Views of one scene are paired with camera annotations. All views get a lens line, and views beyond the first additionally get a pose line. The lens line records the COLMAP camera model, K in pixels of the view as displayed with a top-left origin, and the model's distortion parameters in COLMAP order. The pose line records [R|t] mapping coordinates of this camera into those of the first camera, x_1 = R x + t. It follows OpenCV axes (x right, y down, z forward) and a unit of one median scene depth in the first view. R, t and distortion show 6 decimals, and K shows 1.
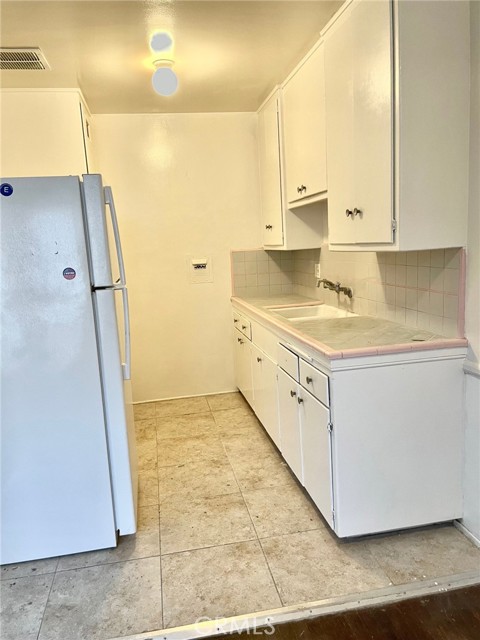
lens RADIAL K [[488.7, 0, 238.0], [0, 488.7, 318.4], [0, 0, 1]] dist [0.091335, -0.123349]
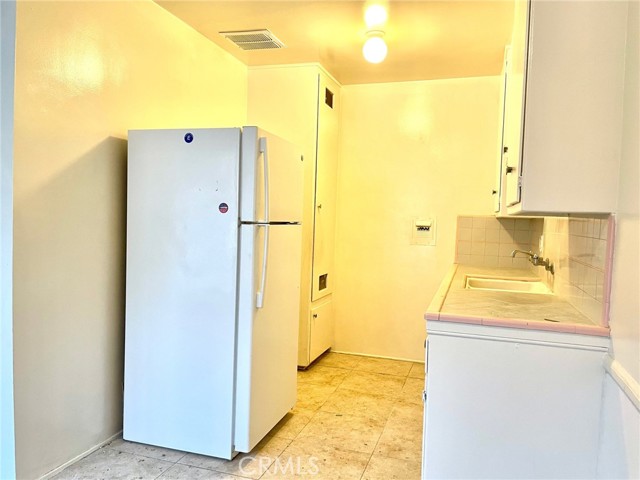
lens RADIAL K [[488.7, 0, 320.1], [0, 488.7, 238.2], [0, 0, 1]] dist [0.091335, -0.123349]
pose [[0.879699, 0.105214, -0.463744, 0.278252], [-0.153158, 0.985938, -0.066843, 0.016188], [0.450191, 0.129828, 0.883444, 0.045992]]
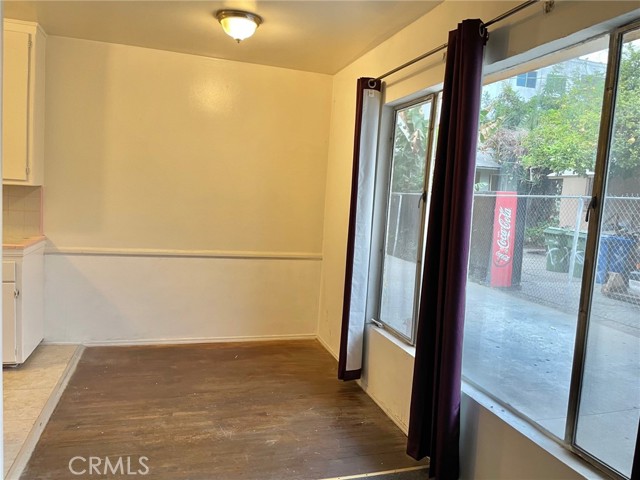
lens RADIAL K [[488.7, 0, 320.9], [0, 488.7, 240.2], [0, 0, 1]] dist [0.091335, -0.123349]
pose [[-0.130782, -0.037802, 0.990690, -1.028145], [0.103018, 0.993345, 0.051503, 0.047204], [-0.986044, 0.108795, -0.126017, 0.152370]]
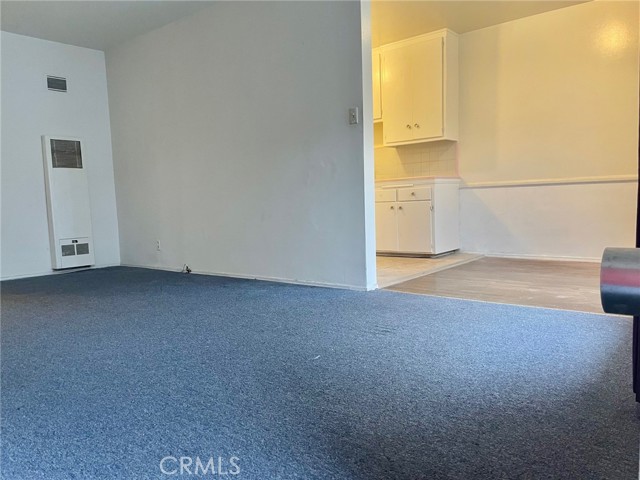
lens RADIAL K [[488.7, 0, 323.9], [0, 488.7, 237.0], [0, 0, 1]] dist [0.091335, -0.123349]
pose [[0.761271, -0.014595, 0.648269, -1.223162], [0.089104, 0.992617, -0.082288, 0.352168], [-0.642282, 0.120406, 0.756952, -0.326699]]
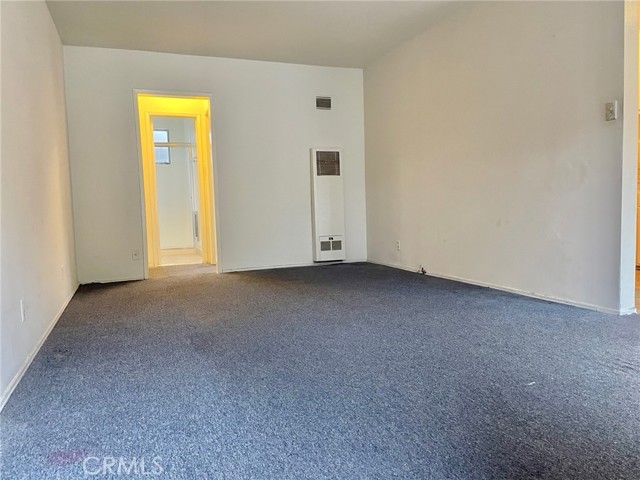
lens RADIAL K [[488.7, 0, 322.5], [0, 488.7, 237.3], [0, 0, 1]] dist [0.091335, -0.123349]
pose [[0.981432, 0.020062, 0.190758, -1.146591], [-0.001897, 0.995482, -0.094935, 0.318113], [-0.191800, 0.092811, 0.977036, -0.422194]]
